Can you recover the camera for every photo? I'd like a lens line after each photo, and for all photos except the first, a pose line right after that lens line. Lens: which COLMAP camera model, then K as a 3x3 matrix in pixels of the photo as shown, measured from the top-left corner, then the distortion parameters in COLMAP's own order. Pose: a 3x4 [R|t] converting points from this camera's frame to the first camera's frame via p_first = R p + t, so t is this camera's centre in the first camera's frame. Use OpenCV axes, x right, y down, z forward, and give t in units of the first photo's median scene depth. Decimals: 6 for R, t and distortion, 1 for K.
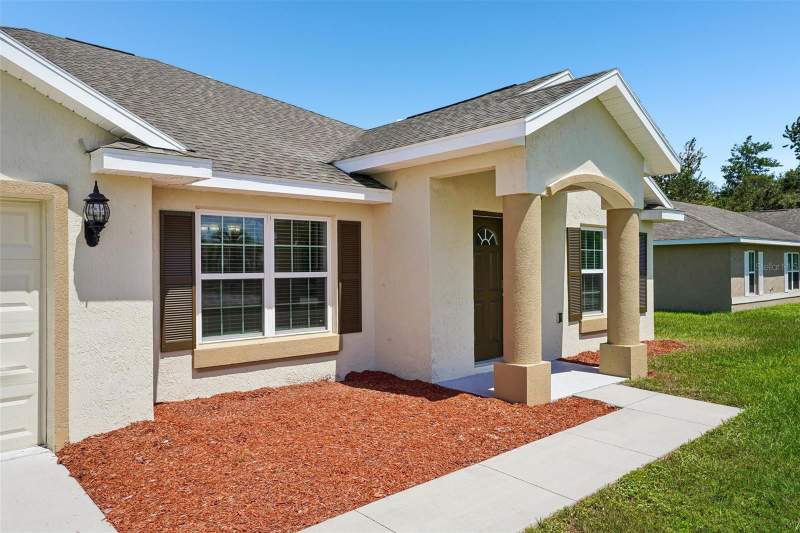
lens RADIAL K [[576.3, 0, 399.0], [0, 576.3, 271.3], [0, 0, 1]] dist [0.003720, 0.001995]
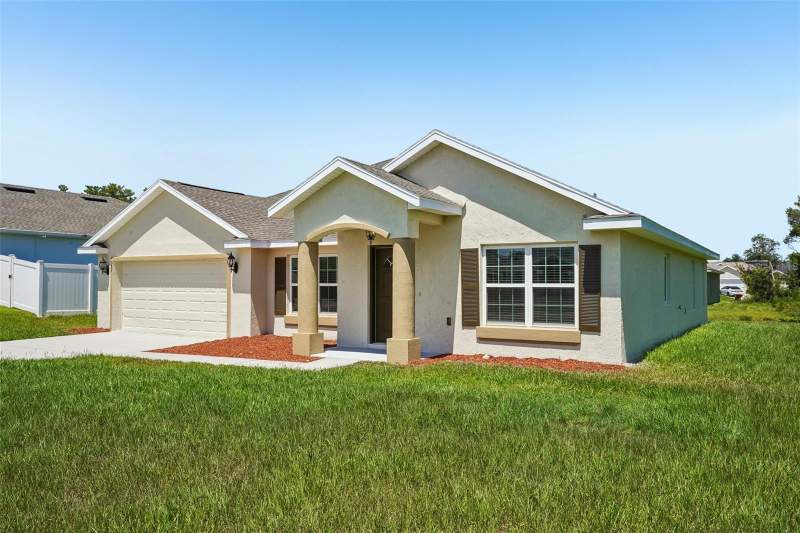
lens RADIAL K [[617.4, 0, 401.3], [0, 617.4, 269.0], [0, 0, 1]] dist [0.001890, 0.005288]
pose [[0.288248, -0.011411, -0.957488, 1.943508], [-0.006206, 0.999886, -0.013784, -0.019363], [0.957536, 0.009915, 0.288144, 0.640064]]
